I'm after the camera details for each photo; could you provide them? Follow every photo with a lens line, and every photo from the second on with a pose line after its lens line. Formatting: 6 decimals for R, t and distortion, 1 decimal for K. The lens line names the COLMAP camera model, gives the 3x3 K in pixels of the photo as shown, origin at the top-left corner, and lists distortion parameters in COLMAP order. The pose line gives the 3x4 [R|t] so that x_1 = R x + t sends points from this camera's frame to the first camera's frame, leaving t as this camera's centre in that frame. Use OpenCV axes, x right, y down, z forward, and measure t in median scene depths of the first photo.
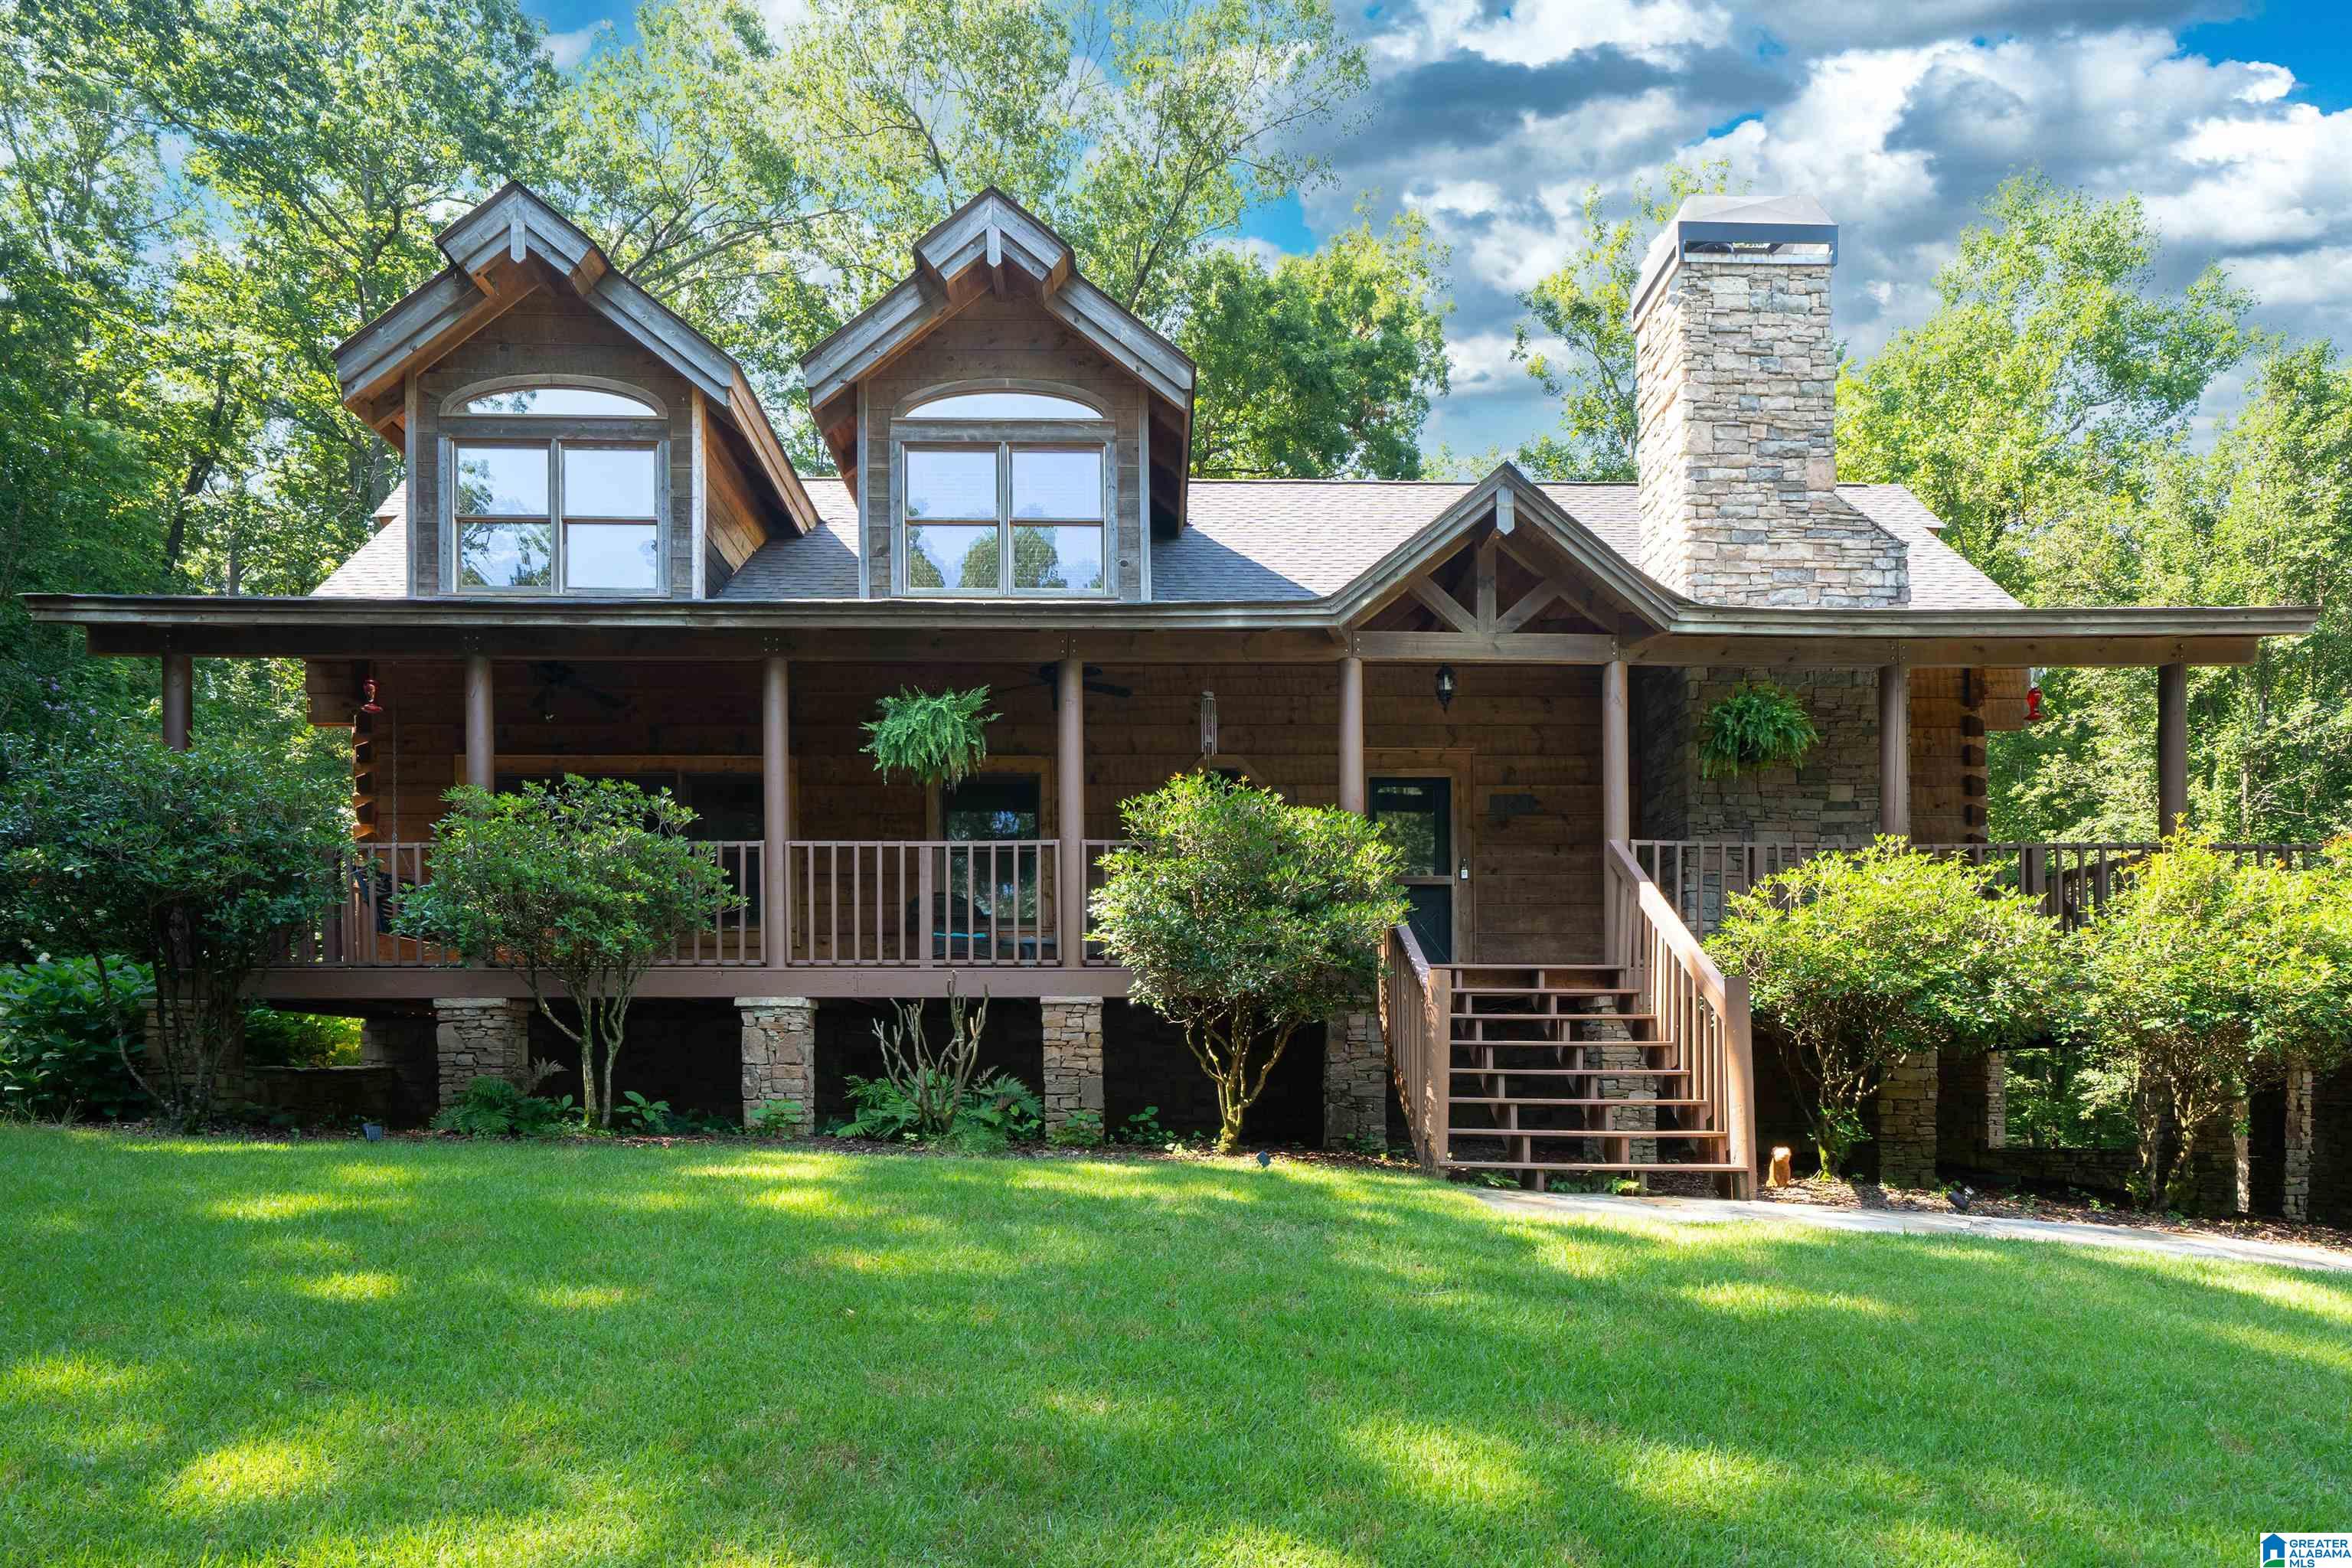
lens RADIAL K [[1097.7, 0, 1176.0], [0, 1097.7, 784.0], [0, 0, 1]] dist [0.000631, -0.000090]
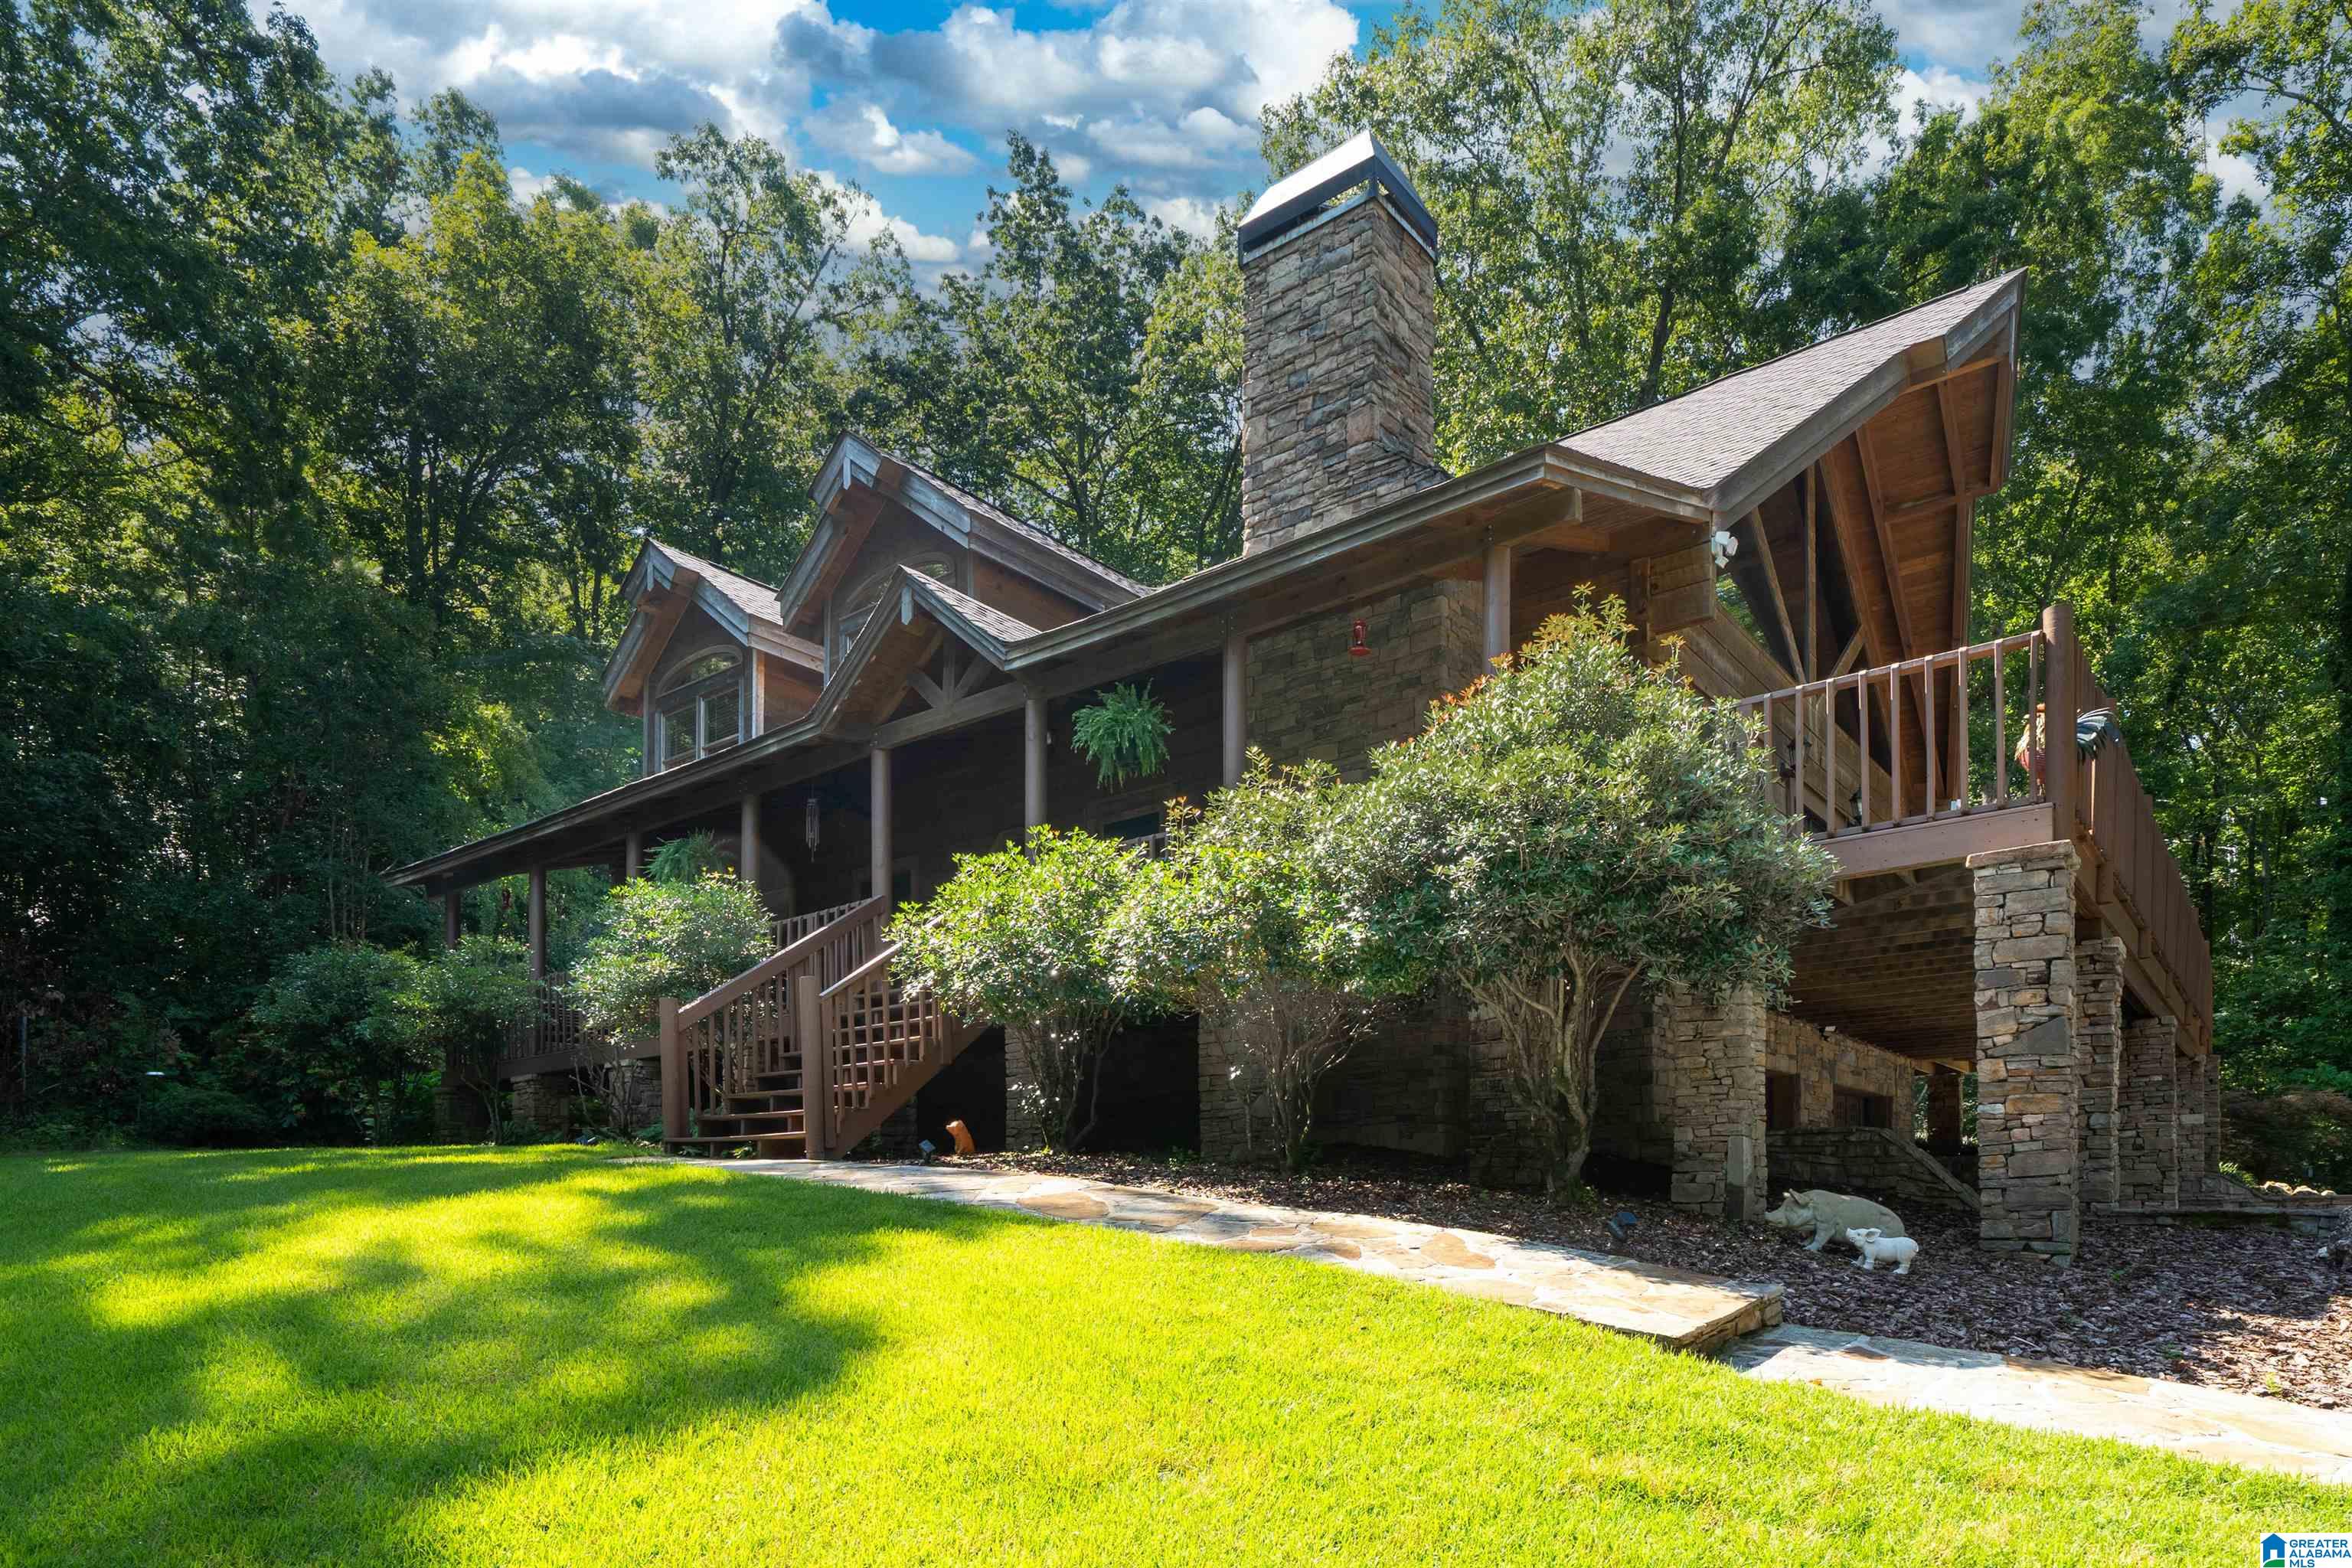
lens RADIAL K [[1097.7, 0, 1176.0], [0, 1097.7, 784.0], [0, 0, 1]] dist [0.000631, -0.000090]
pose [[0.822629, -0.197299, -0.533250, 0.891678], [0.163734, 0.980338, -0.110132, 0.091453], [0.544494, 0.003287, 0.838759, 0.136615]]
